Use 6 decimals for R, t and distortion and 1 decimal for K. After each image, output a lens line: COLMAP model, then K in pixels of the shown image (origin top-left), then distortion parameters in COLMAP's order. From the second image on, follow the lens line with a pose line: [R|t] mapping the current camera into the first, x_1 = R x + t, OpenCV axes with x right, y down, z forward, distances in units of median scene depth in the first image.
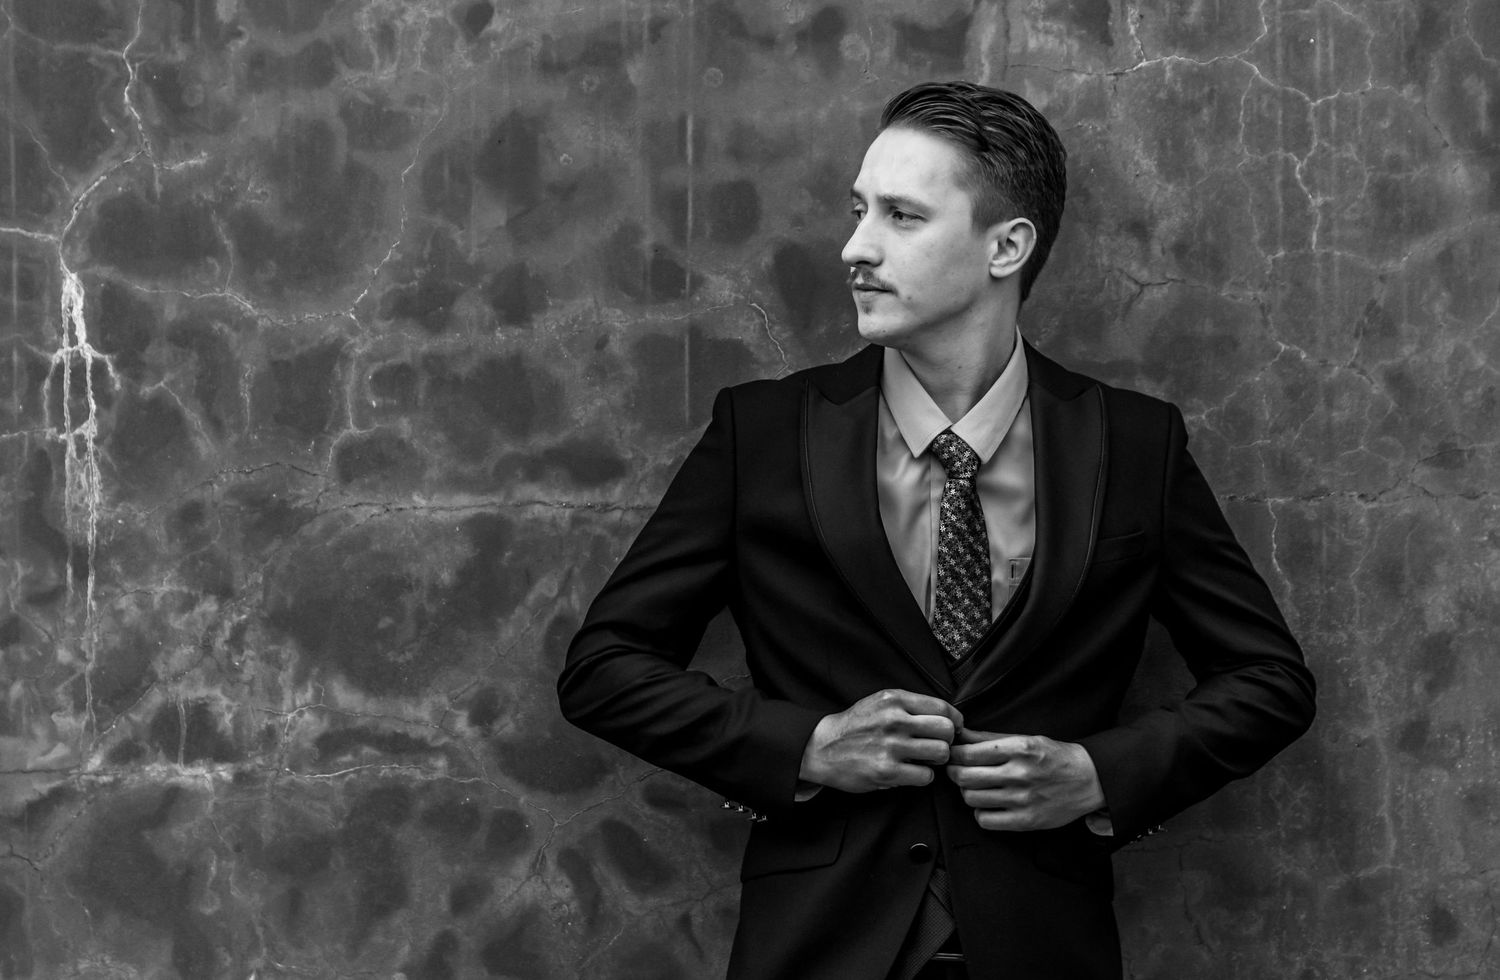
lens RADIAL K [[3258.0, 0, 752.8], [0, 3258.0, 499.4], [0, 0, 1]] dist [0.074766, 0.000000]
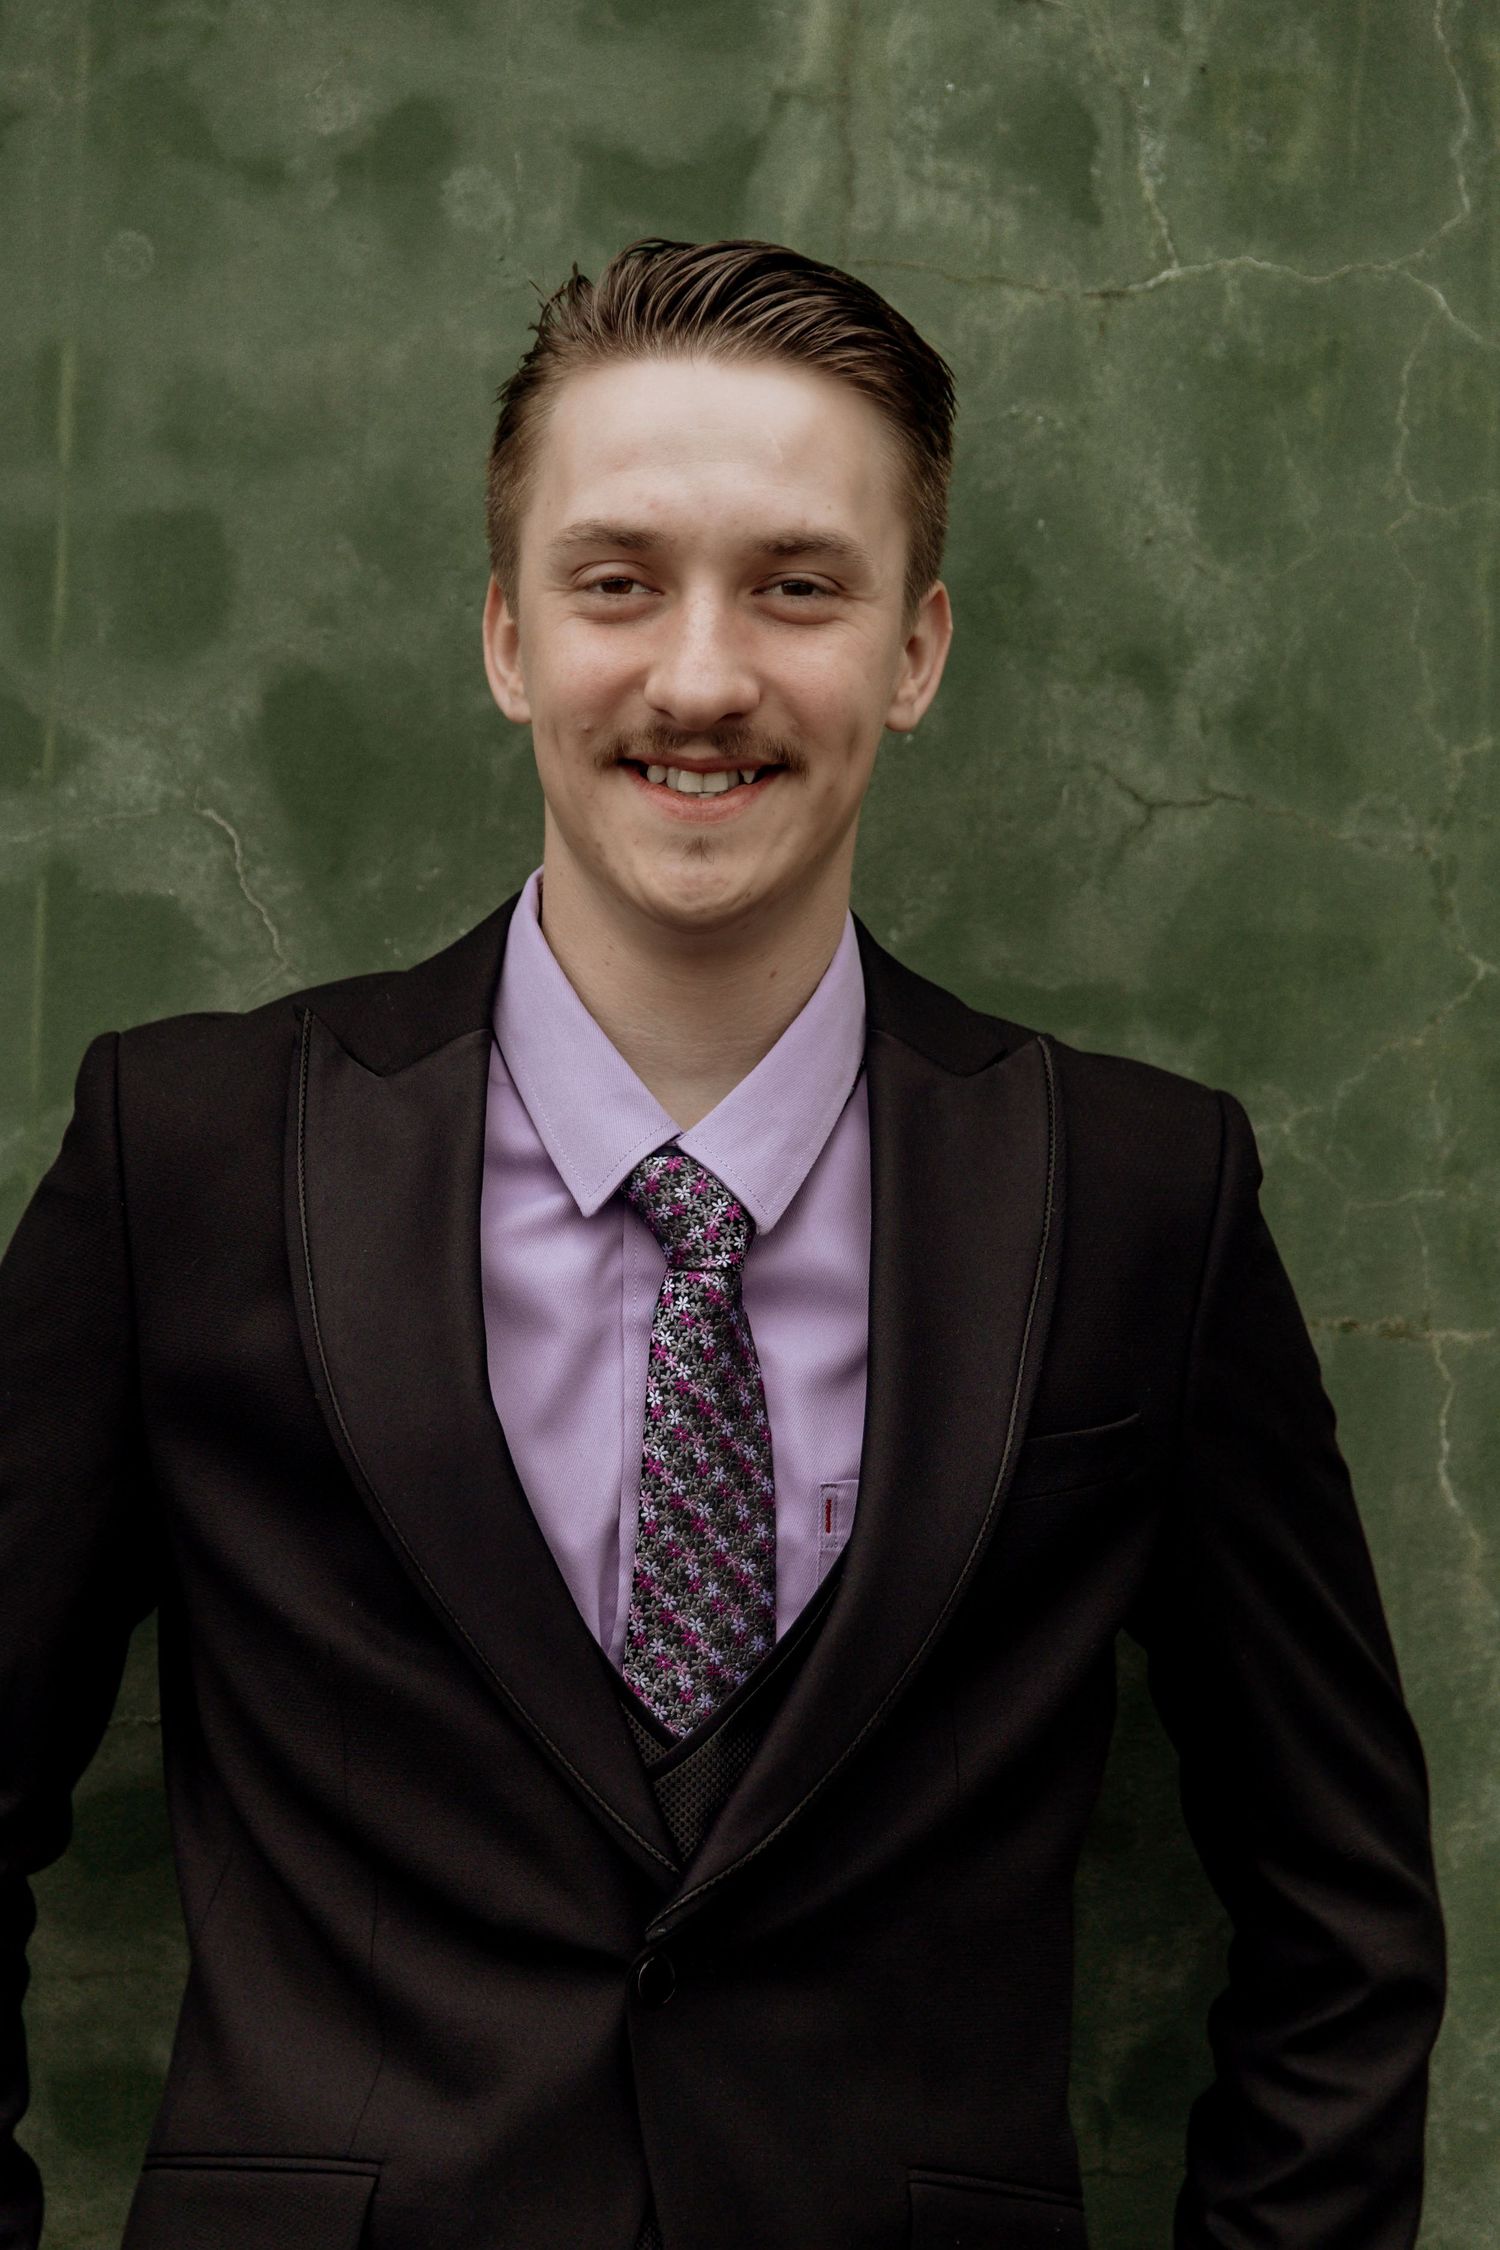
lens RADIAL K [[4650.1, 0, 758.3], [0, 4650.1, 1126.2], [0, 0, 1]] dist [-0.032659, 0.000000]
pose [[0.995396, 0.036557, 0.088604, 0.018979], [-0.035586, 0.999288, -0.012509, -0.015797], [-0.088998, 0.009298, 0.995988, 0.417777]]
